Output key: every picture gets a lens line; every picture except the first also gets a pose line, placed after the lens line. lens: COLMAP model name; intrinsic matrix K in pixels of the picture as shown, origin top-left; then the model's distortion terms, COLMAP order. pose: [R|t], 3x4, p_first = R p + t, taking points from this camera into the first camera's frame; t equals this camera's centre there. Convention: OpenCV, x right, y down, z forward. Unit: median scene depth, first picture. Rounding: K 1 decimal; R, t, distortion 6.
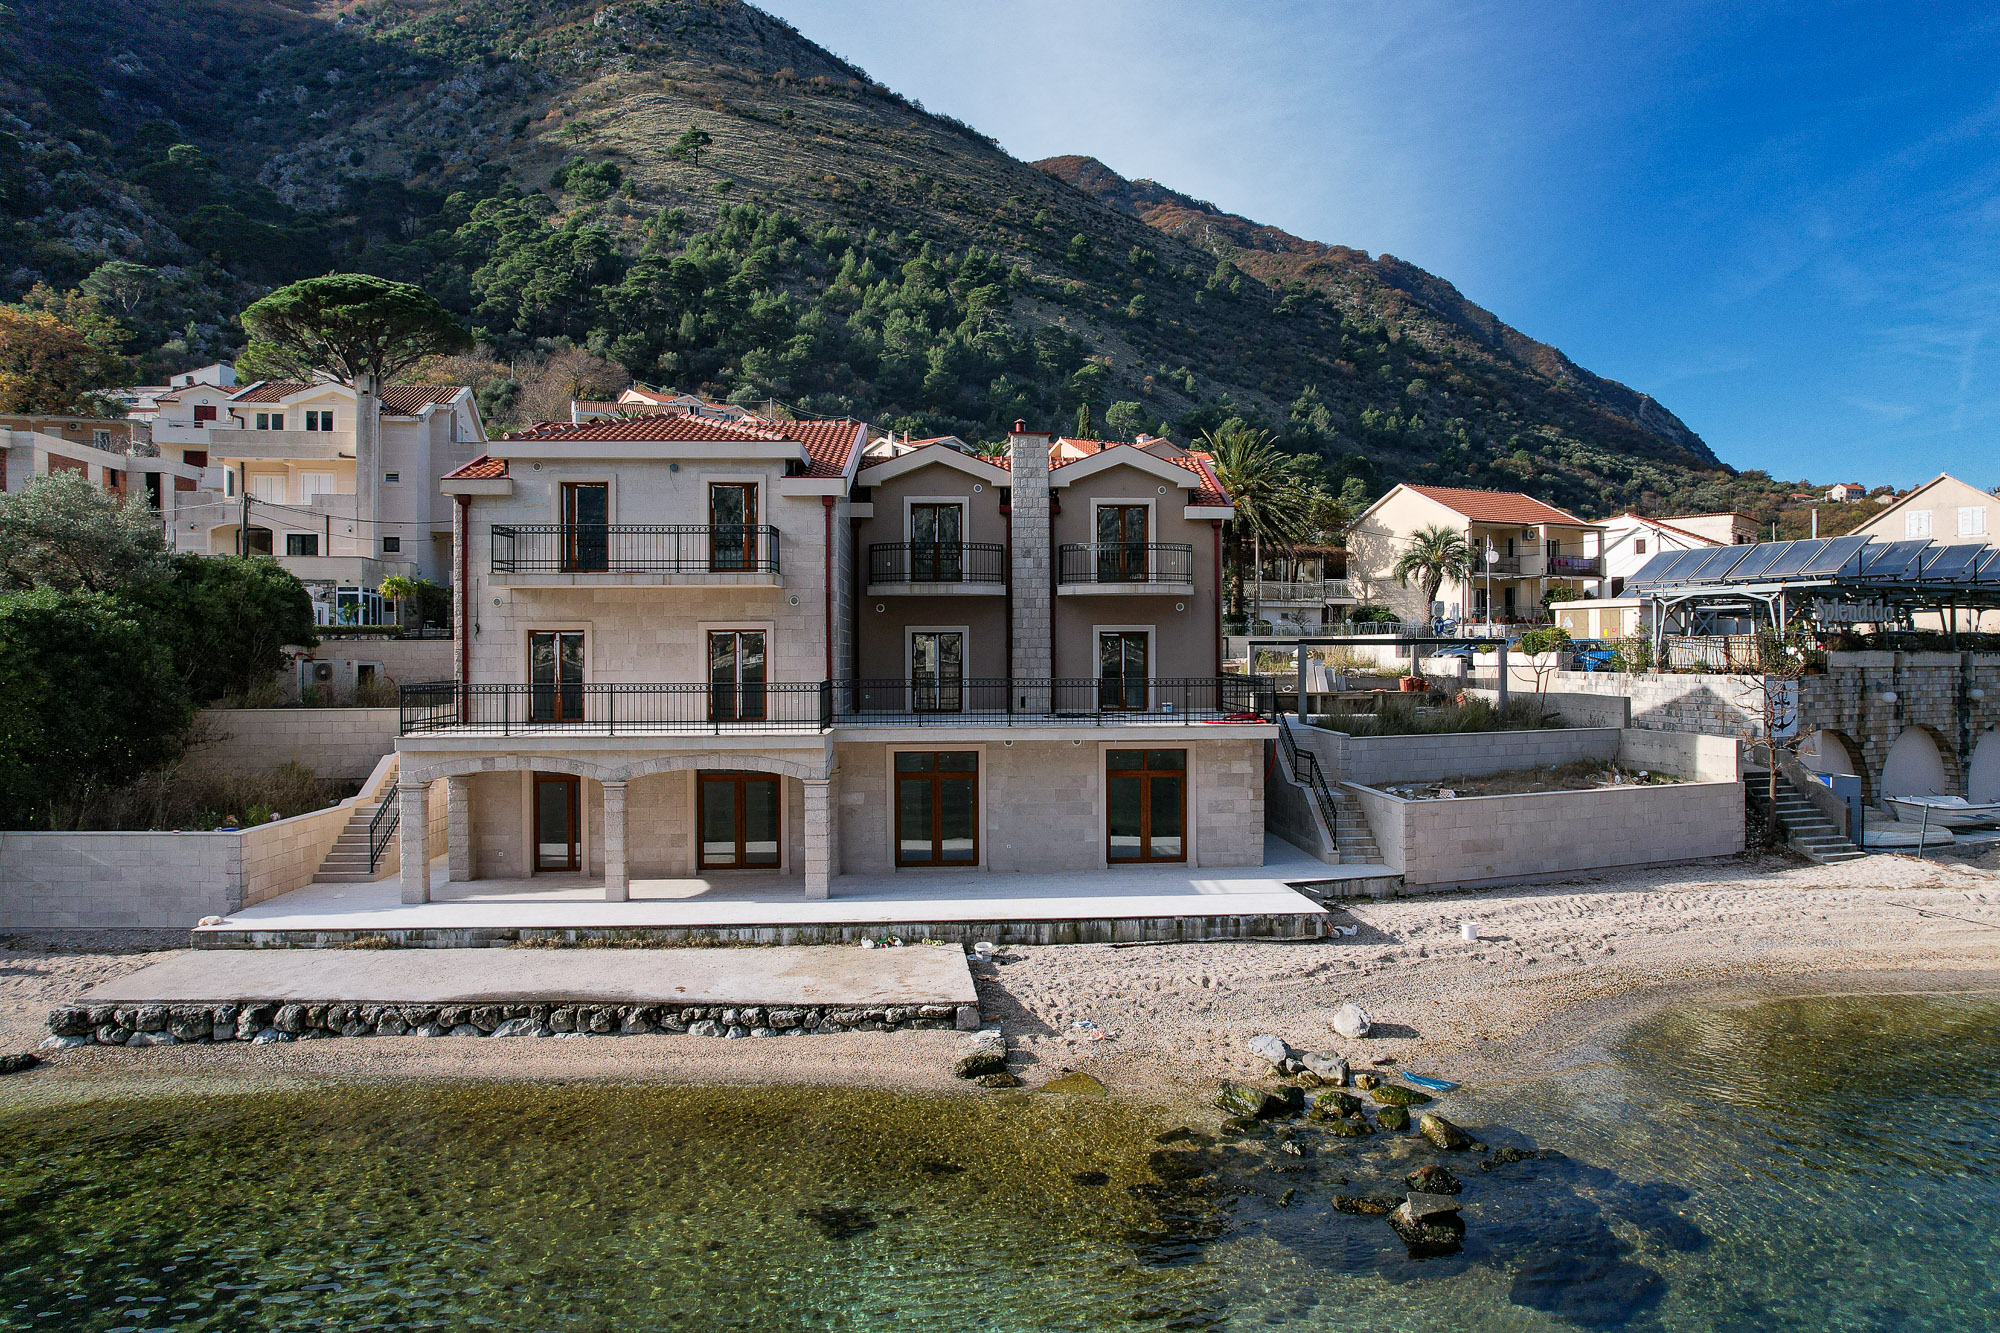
lens RADIAL K [[1335.2, 0, 1046.3], [0, 1335.2, 656.8], [0, 0, 1]] dist [-0.082675, 0.077058]
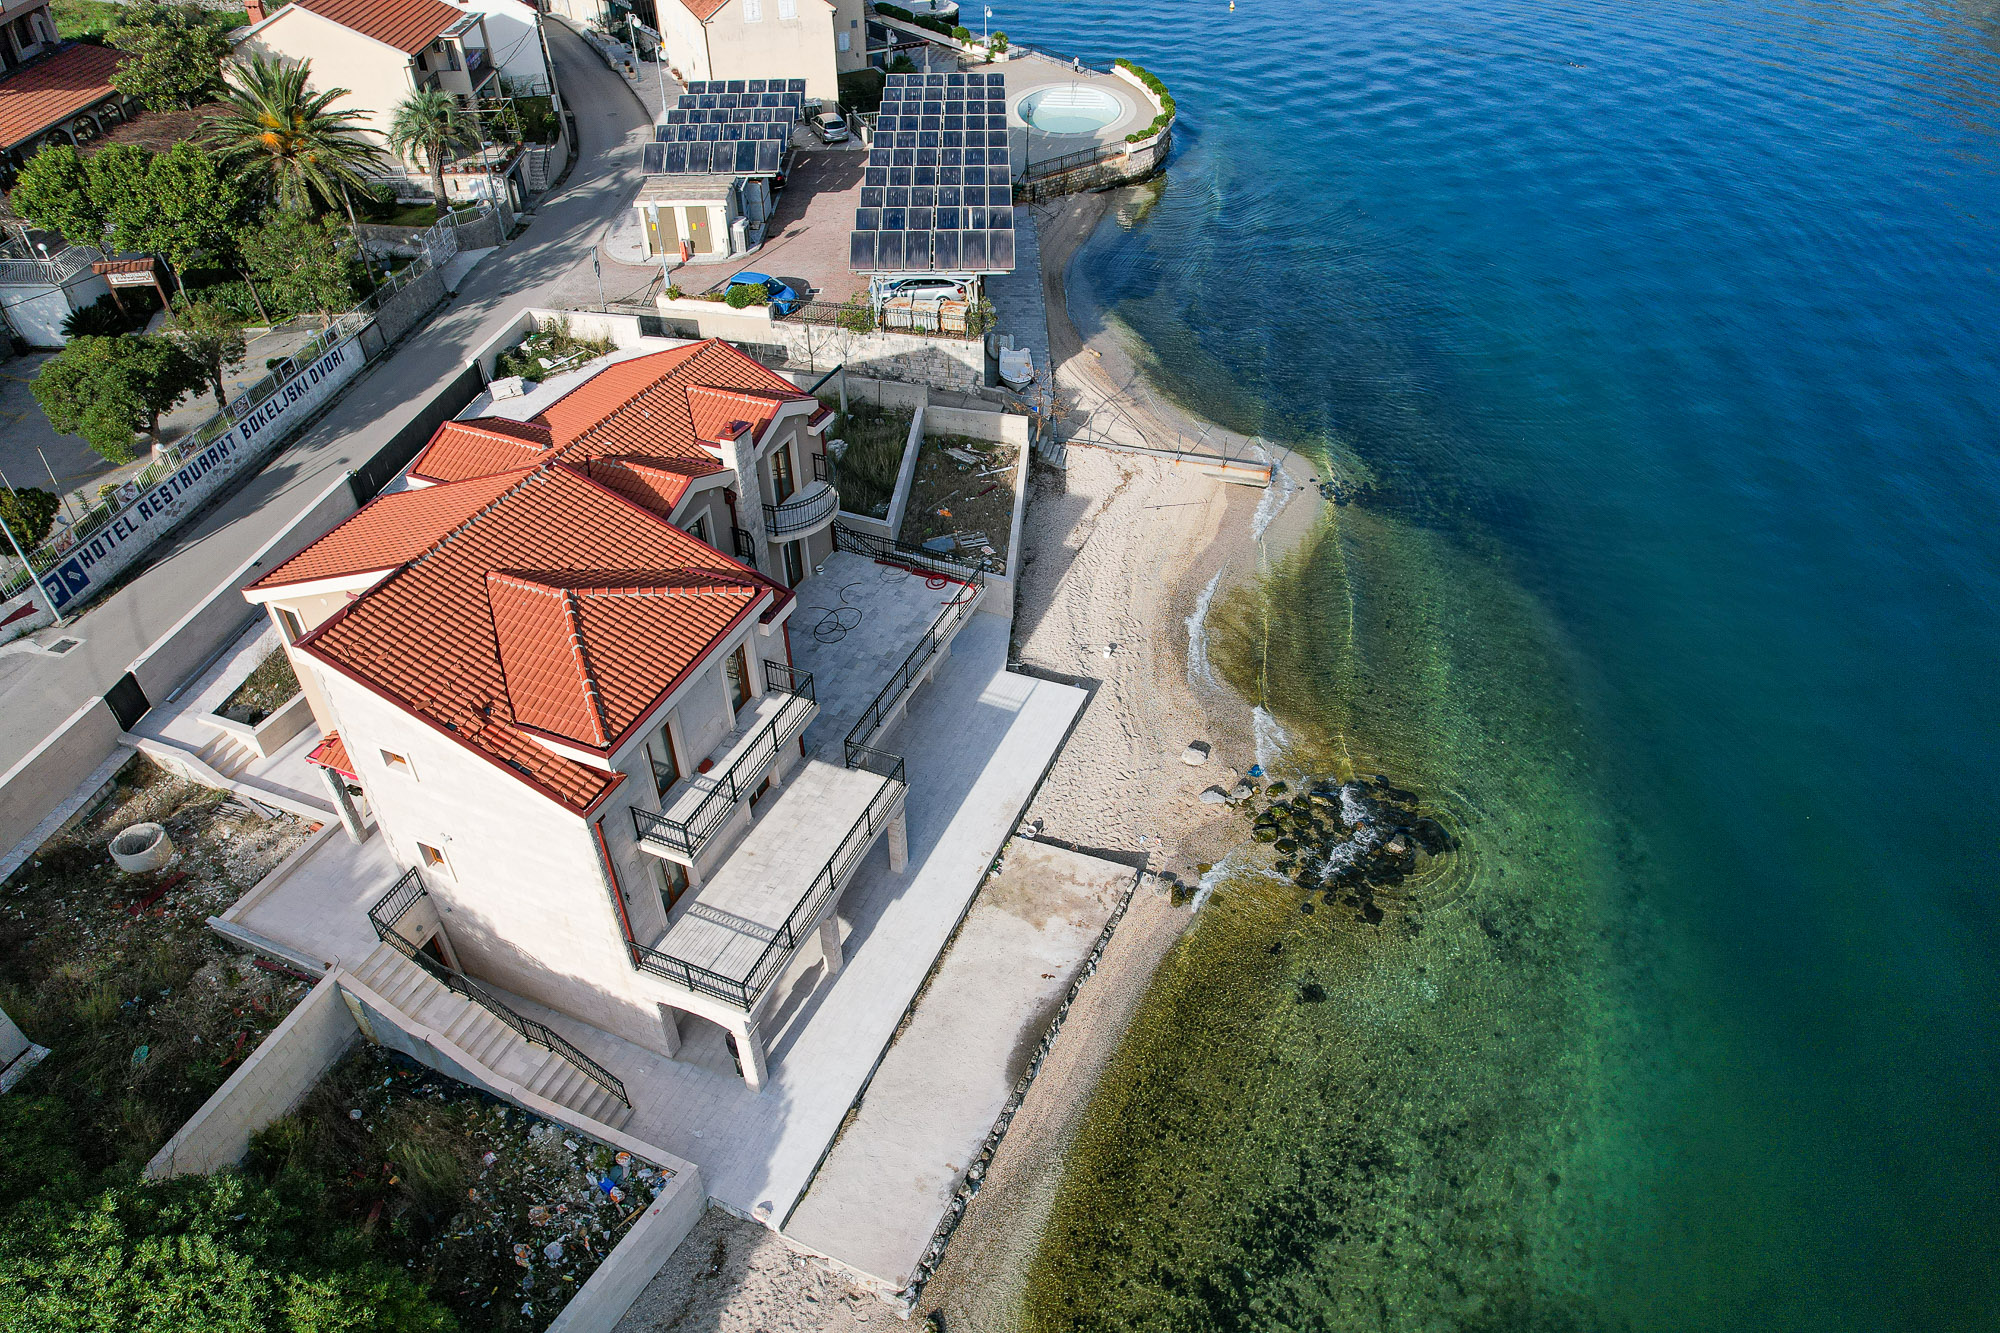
lens RADIAL K [[1283.3, 0, 984.2], [0, 1283.3, 698.9], [0, 0, 1]] dist [-0.078330, 0.087994]
pose [[0.465153, -0.563218, 0.682948, -0.082290], [0.009096, 0.774492, 0.632518, -0.070915], [-0.885184, -0.288006, 0.365380, 0.038745]]
